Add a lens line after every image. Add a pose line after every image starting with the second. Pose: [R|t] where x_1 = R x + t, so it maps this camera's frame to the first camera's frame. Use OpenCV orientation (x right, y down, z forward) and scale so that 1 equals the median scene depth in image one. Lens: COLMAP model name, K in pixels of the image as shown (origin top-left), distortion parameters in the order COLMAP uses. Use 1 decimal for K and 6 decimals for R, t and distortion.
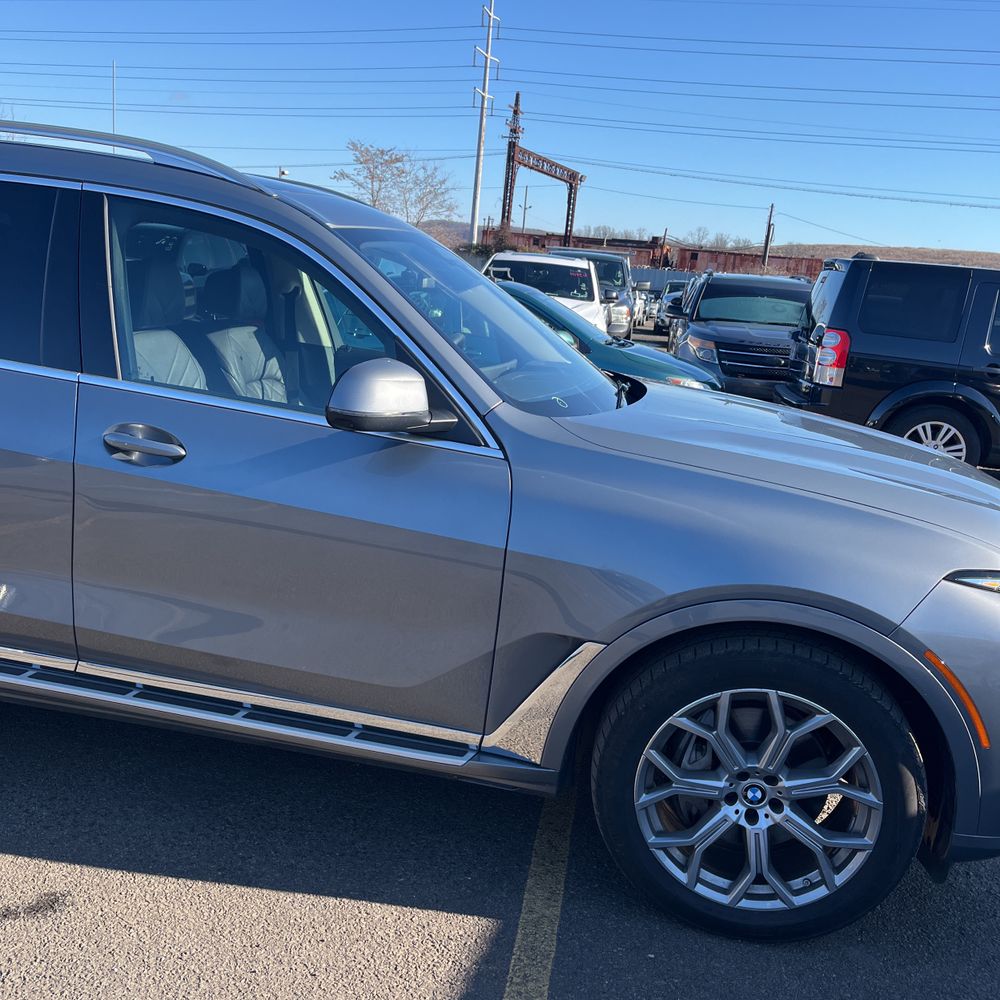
lens RADIAL K [[1000.2, 0, 495.1], [0, 1000.2, 505.4], [0, 0, 1]] dist [0.030952, 0.000000]
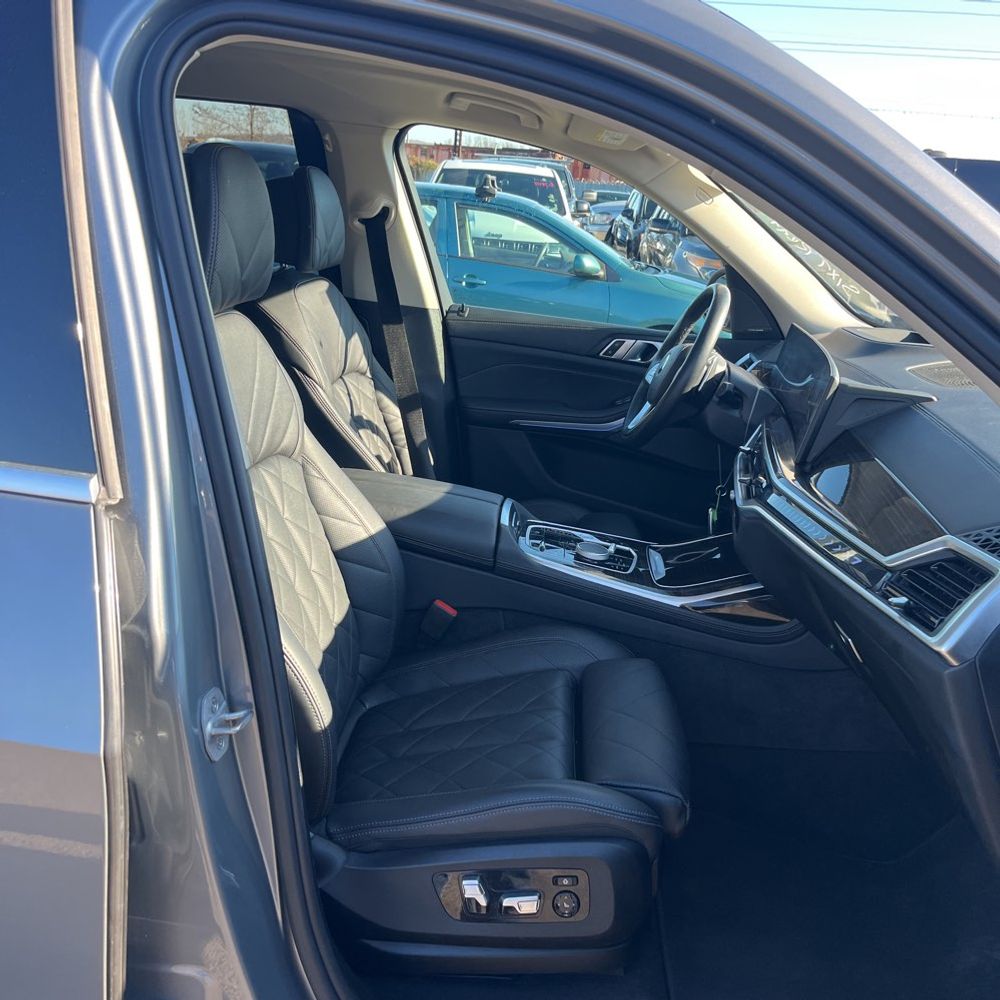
lens RADIAL K [[1000.2, 0, 495.7], [0, 1000.2, 493.8], [0, 0, 1]] dist [0.030952, 0.000000]
pose [[0.993292, -0.051559, 0.103502, -0.197452], [0.044149, 0.996379, 0.072657, -0.091344], [-0.106874, -0.067600, 0.991972, 0.406516]]
